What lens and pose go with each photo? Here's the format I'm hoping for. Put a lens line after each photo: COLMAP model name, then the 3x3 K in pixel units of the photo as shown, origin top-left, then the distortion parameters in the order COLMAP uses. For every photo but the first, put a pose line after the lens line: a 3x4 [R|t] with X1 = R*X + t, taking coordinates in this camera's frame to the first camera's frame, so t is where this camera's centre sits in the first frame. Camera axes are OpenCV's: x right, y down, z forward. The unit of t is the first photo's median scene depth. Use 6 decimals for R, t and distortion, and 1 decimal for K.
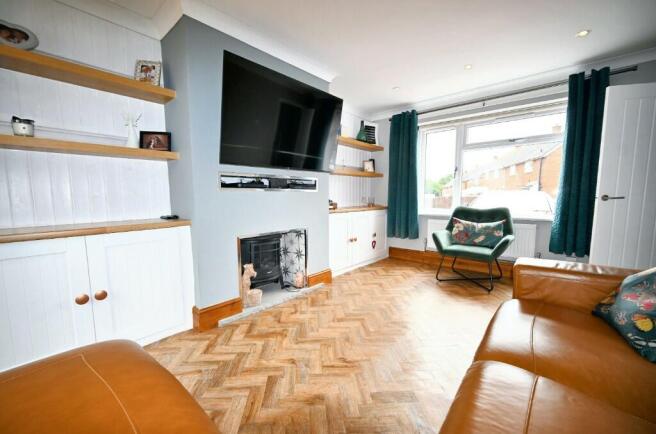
lens RADIAL K [[263.2, 0, 327.3], [0, 263.2, 228.3], [0, 0, 1]] dist [-0.011069, 0.000165]
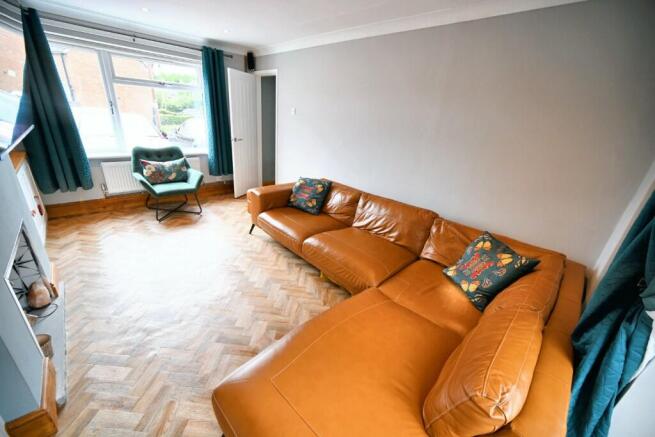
lens RADIAL K [[258.5, 0, 325.4], [0, 258.5, 219.8], [0, 0, 1]] dist [-0.002635, -0.000425]
pose [[0.094743, -0.368712, 0.924703, -0.487550], [0.030606, 0.929521, 0.367497, -0.174869], [-0.995031, -0.006516, 0.099351, 0.171846]]
